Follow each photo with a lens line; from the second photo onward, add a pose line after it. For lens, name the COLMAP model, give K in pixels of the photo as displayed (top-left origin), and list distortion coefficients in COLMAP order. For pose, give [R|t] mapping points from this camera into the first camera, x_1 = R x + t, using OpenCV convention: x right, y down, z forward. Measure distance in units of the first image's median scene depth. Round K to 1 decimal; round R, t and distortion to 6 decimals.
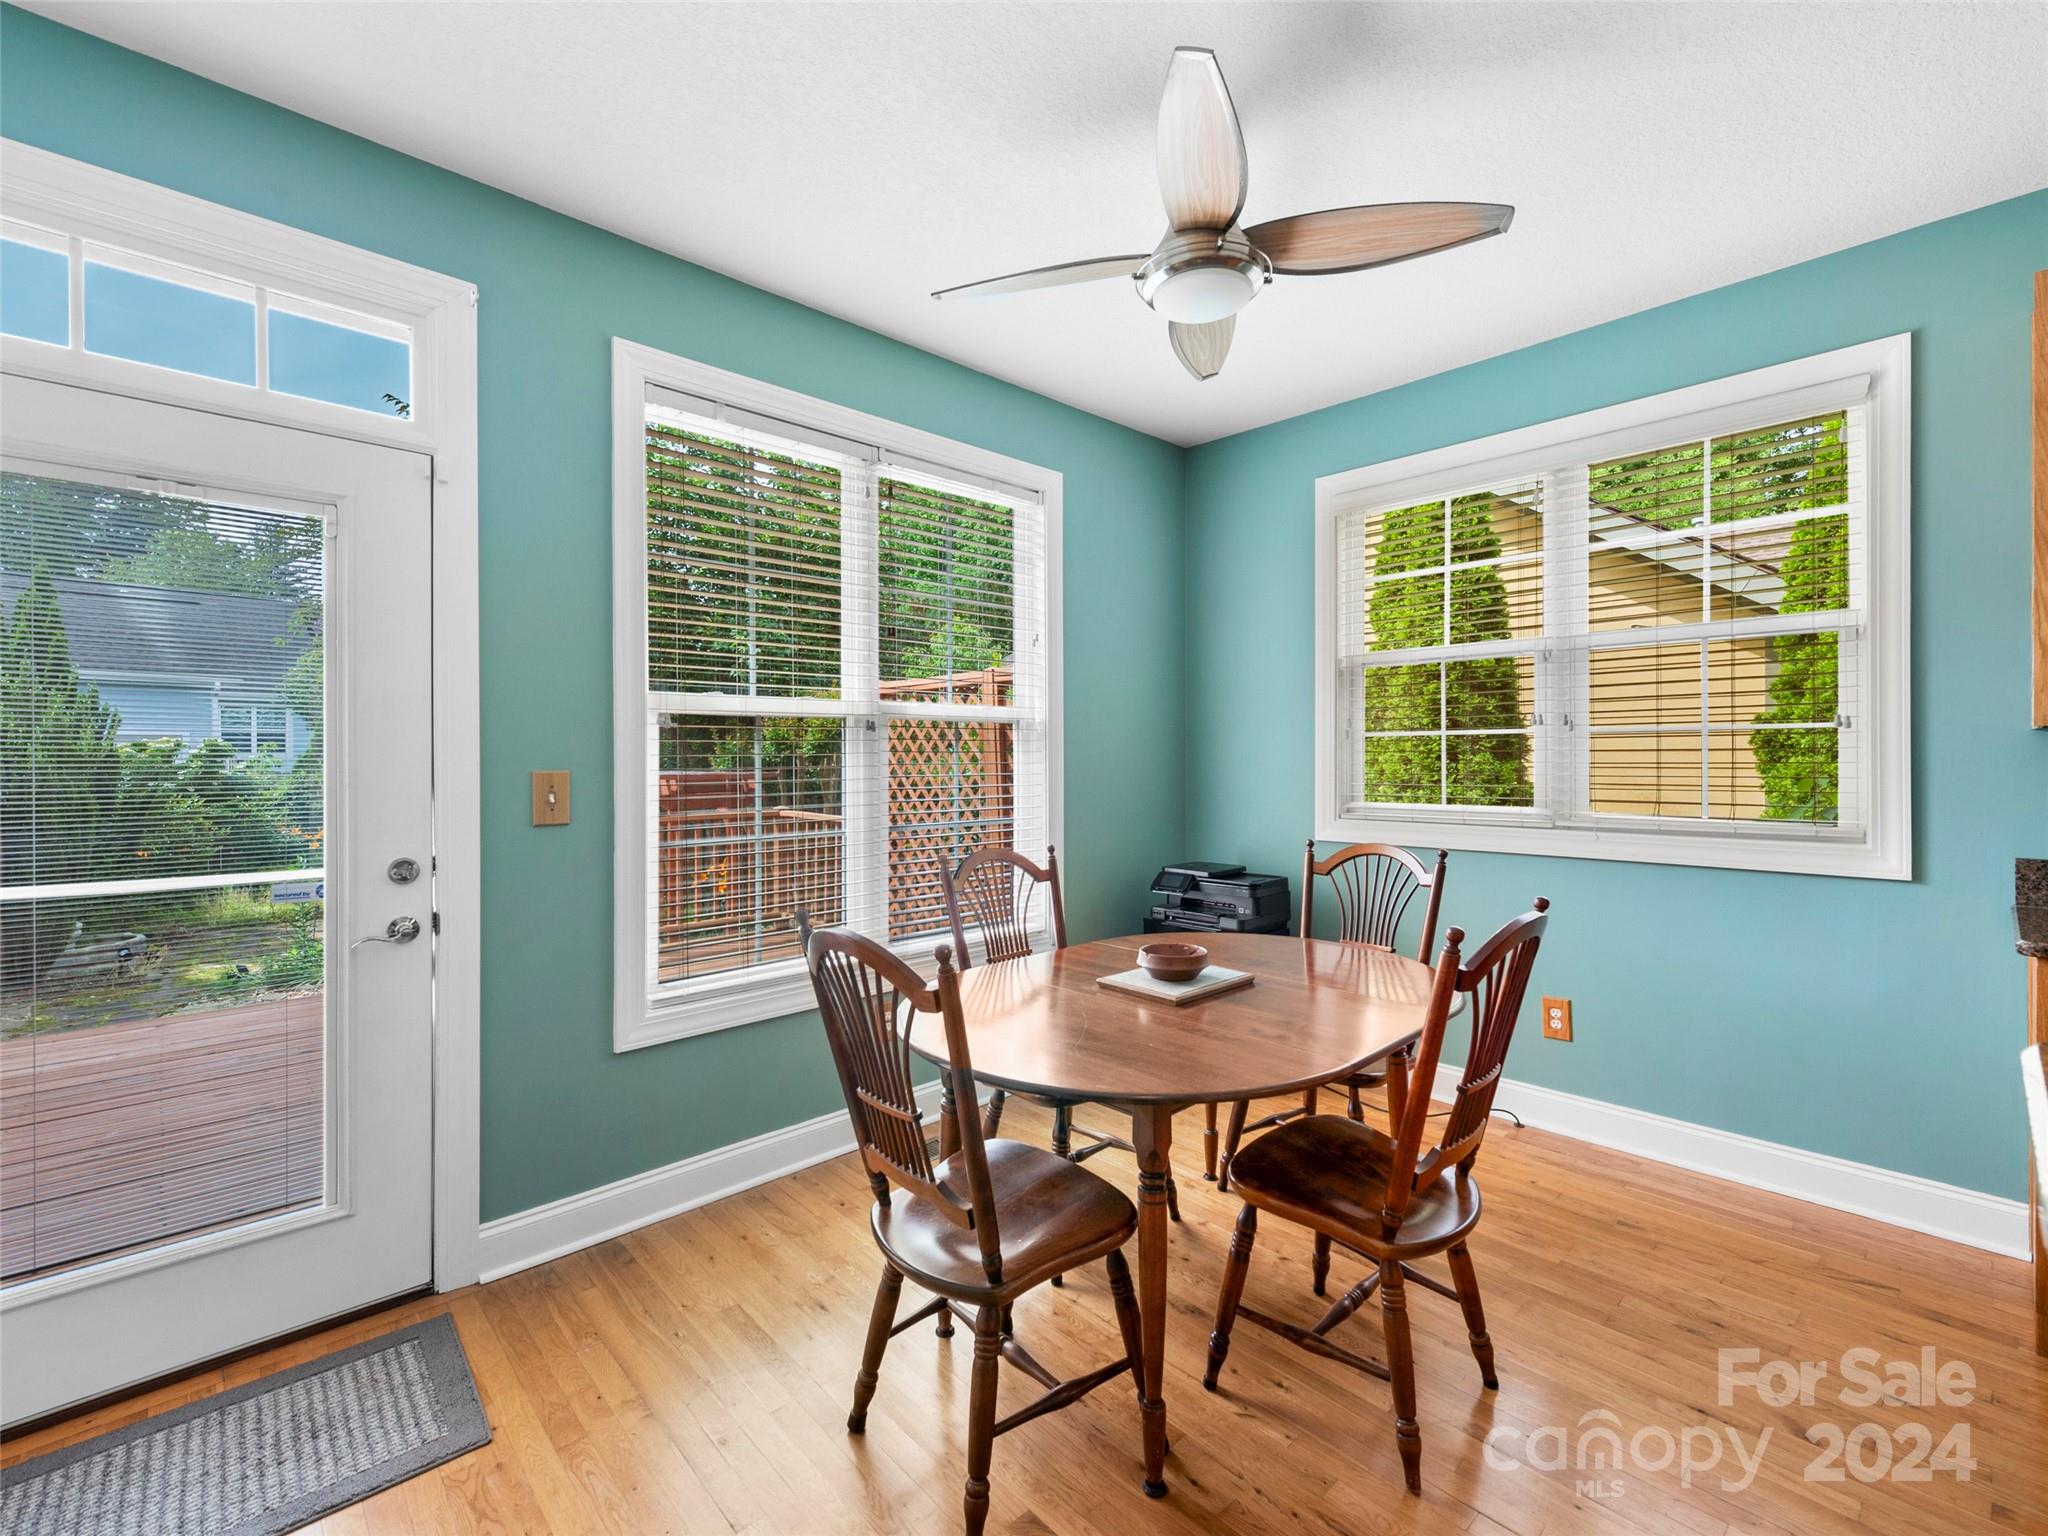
lens RADIAL K [[903.6, 0, 1024.0], [0, 903.6, 768.0], [0, 0, 1]] dist [0.016276, -0.000181]
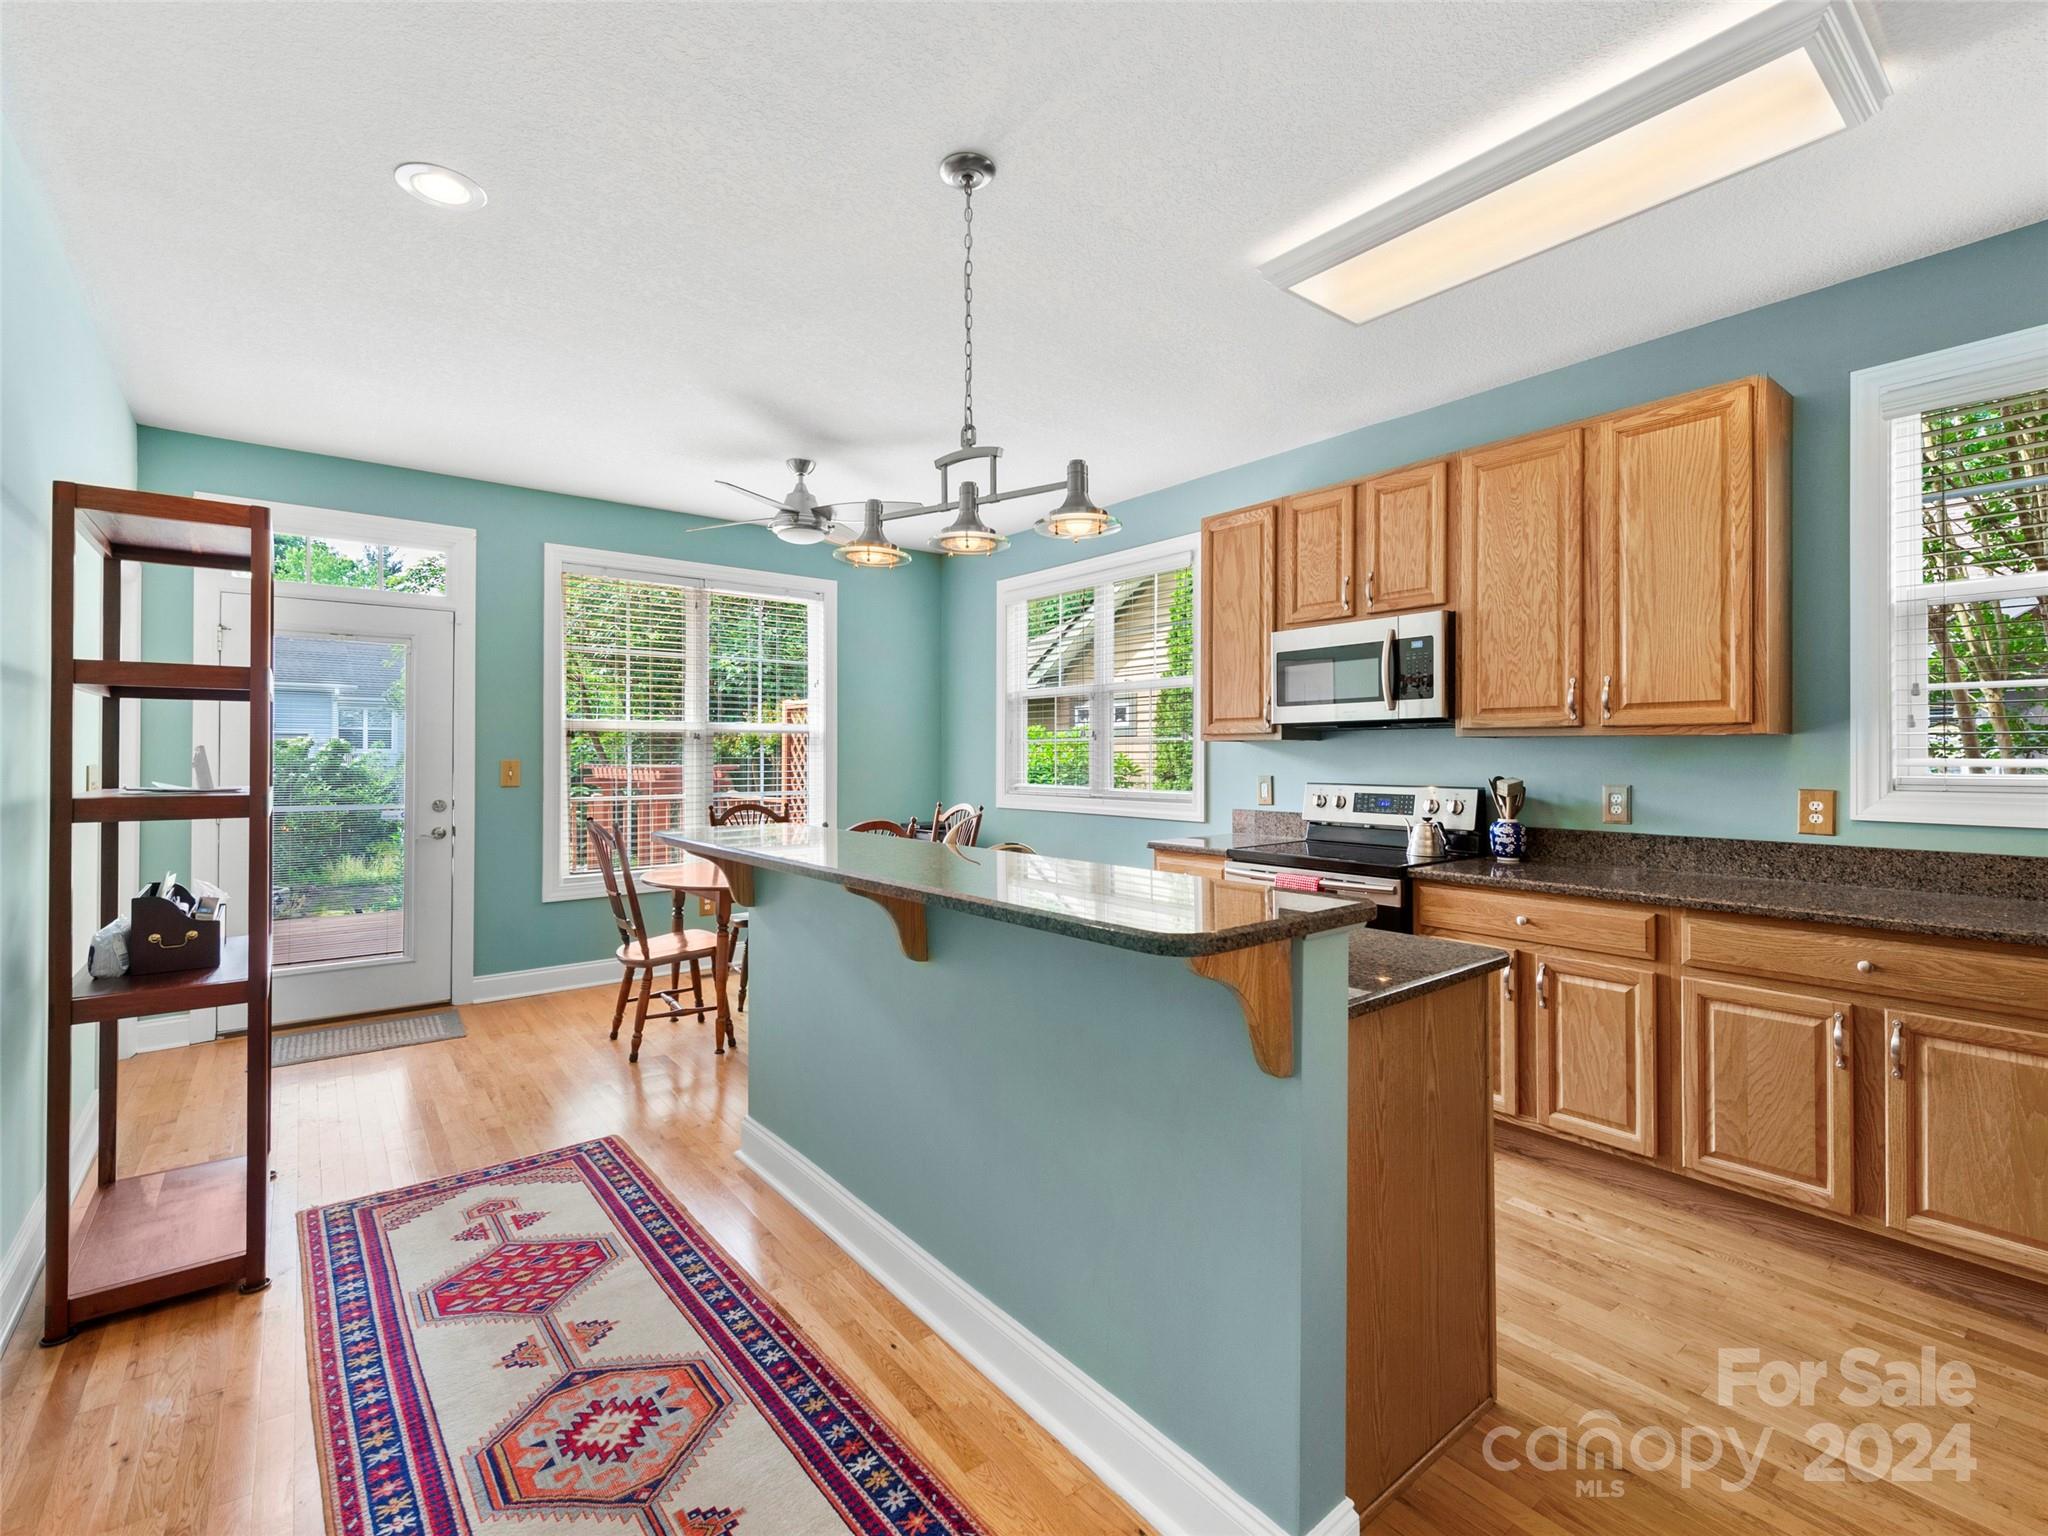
lens RADIAL K [[922.0, 0, 1016.4], [0, 922.0, 764.8], [0, 0, 1]] dist [0.019476, 0.000231]
pose [[0.996091, 0.005064, -0.088183, 0.602566], [-0.005215, 0.999985, -0.001477, 0.007328], [0.088174, 0.001931, 0.996103, -0.738571]]
